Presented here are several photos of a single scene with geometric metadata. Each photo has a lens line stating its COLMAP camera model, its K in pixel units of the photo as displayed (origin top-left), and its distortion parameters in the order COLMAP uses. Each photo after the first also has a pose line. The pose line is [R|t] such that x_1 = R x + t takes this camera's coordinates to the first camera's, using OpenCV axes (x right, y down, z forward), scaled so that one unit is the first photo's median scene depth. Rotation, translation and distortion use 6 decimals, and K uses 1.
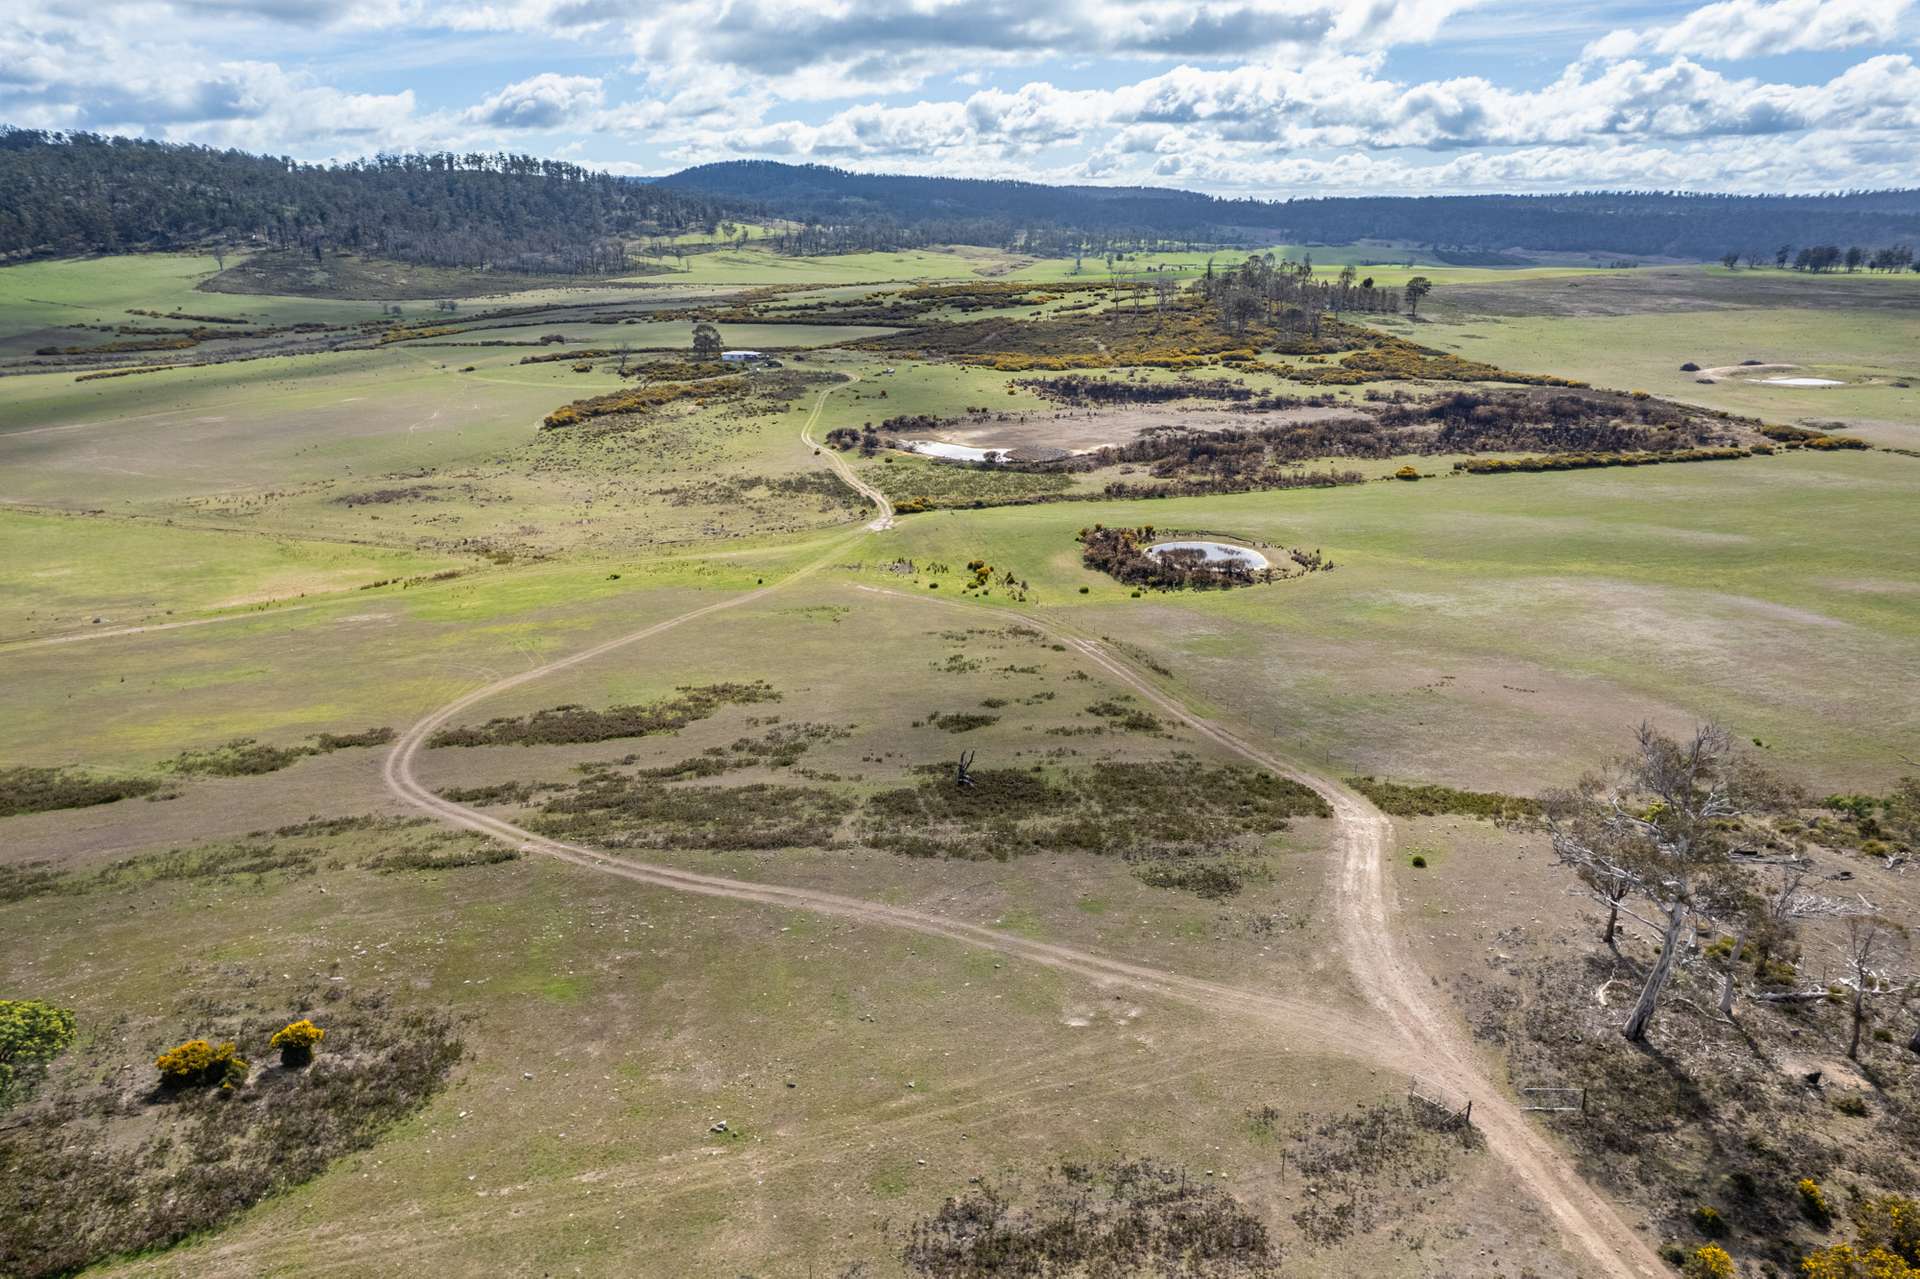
lens RADIAL K [[1231.6, 0, 952.1], [0, 1231.6, 643.7], [0, 0, 1]] dist [-0.074554, 0.066978]
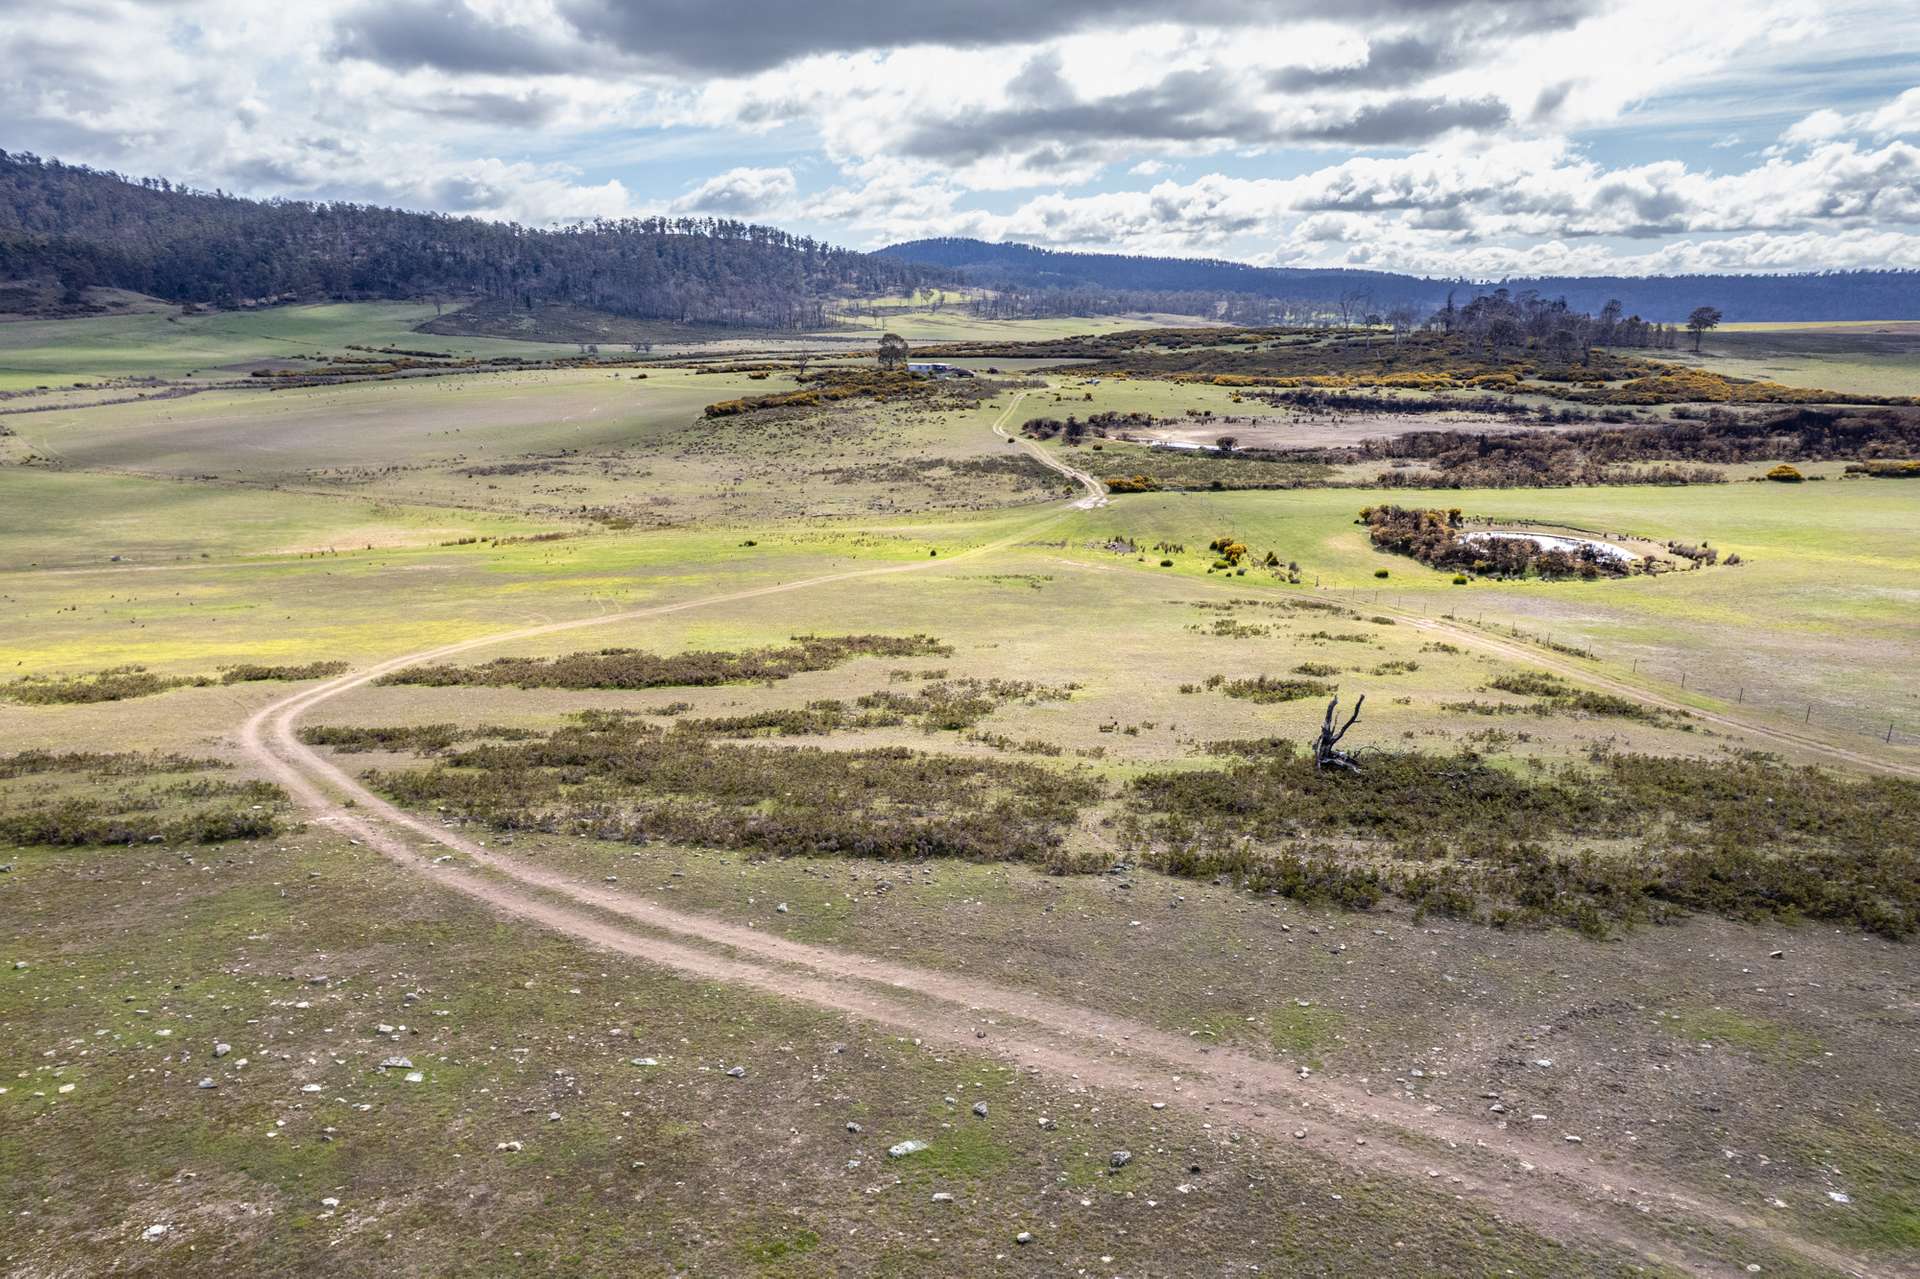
lens RADIAL K [[1227.2, 0, 951.8], [0, 1227.2, 652.4], [0, 0, 1]] dist [-0.071789, 0.061844]
pose [[0.988462, 0.045819, -0.144370, -0.023963], [-0.053968, 0.997133, -0.053040, 0.036383], [0.141525, 0.060220, 0.988101, 0.186750]]
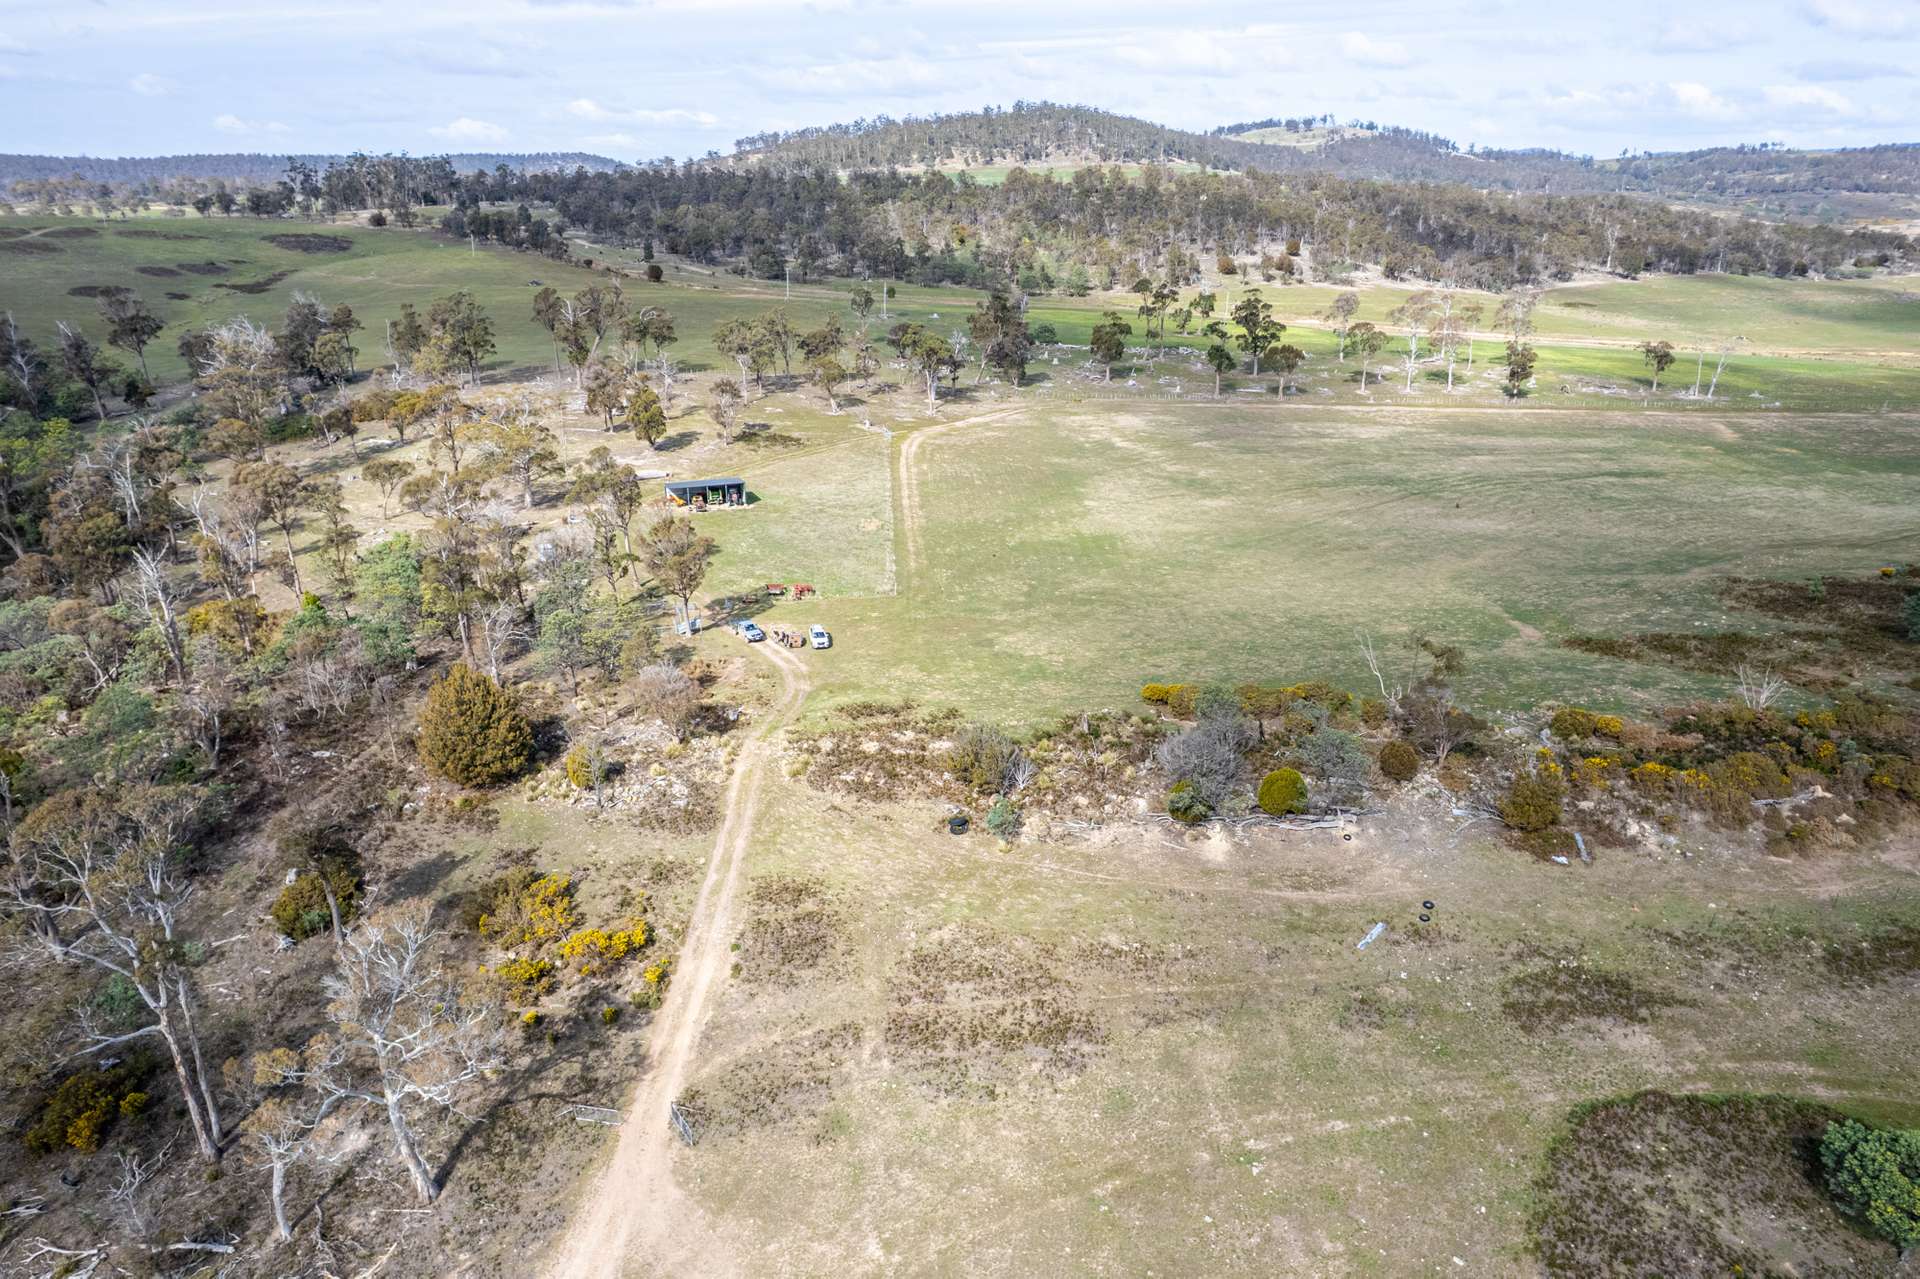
lens RADIAL K [[1231.6, 0, 952.1], [0, 1231.6, 643.7], [0, 0, 1]] dist [-0.074554, 0.066978]
pose [[-0.988452, -0.059890, 0.139197, -0.003956], [0.045596, 0.758467, 0.650115, -0.148996], [-0.144512, 0.648954, -0.746977, 0.288810]]
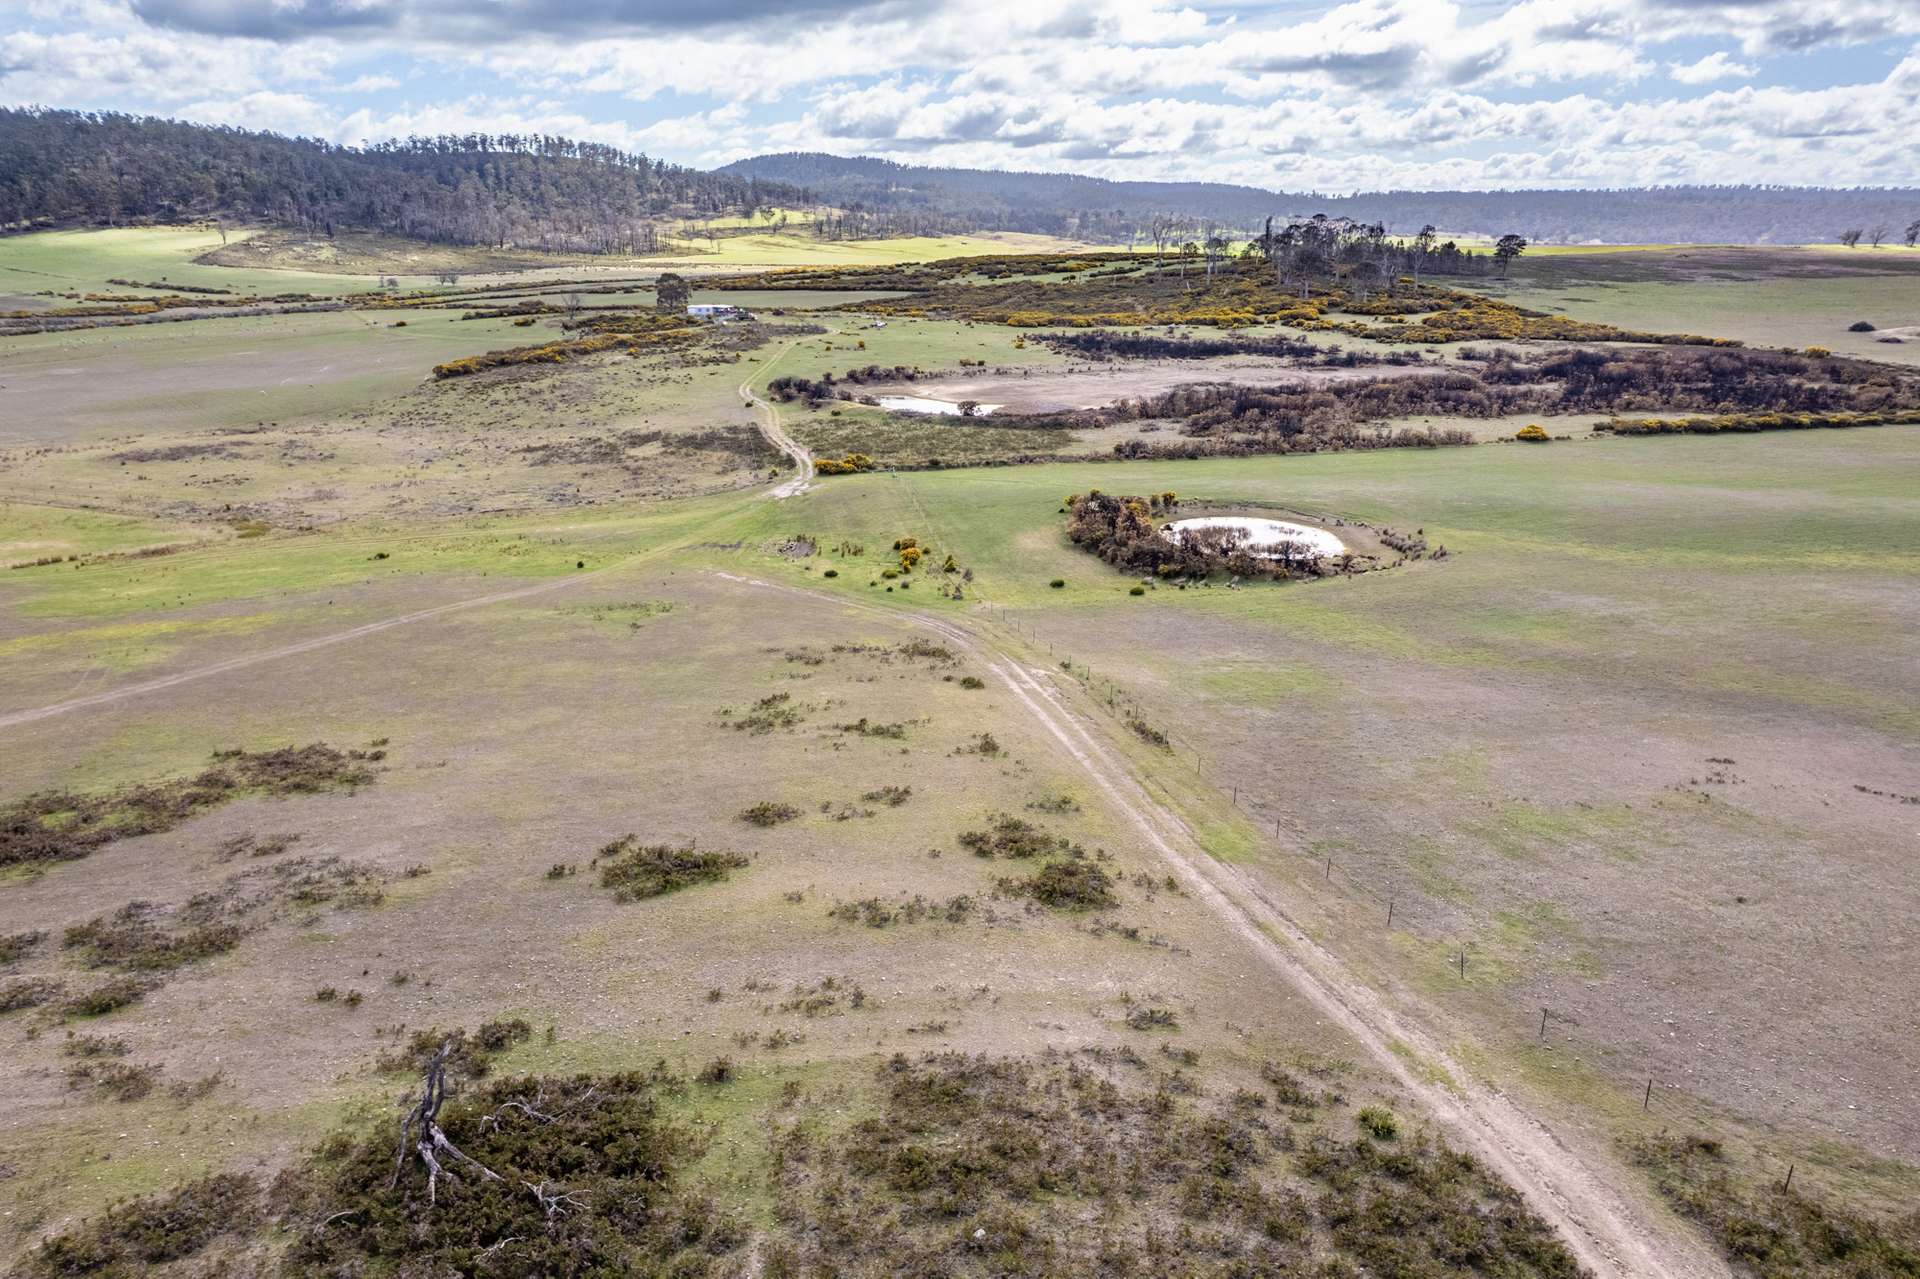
lens RADIAL K [[1235.4, 0, 950.7], [0, 1235.4, 639.6], [0, 0, 1]] dist [-0.076871, 0.064164]
pose [[0.998933, 0.016424, -0.043175, 0.055286], [-0.016609, 0.999854, -0.003916, -0.007621], [0.043104, 0.004629, 0.999060, 0.244789]]
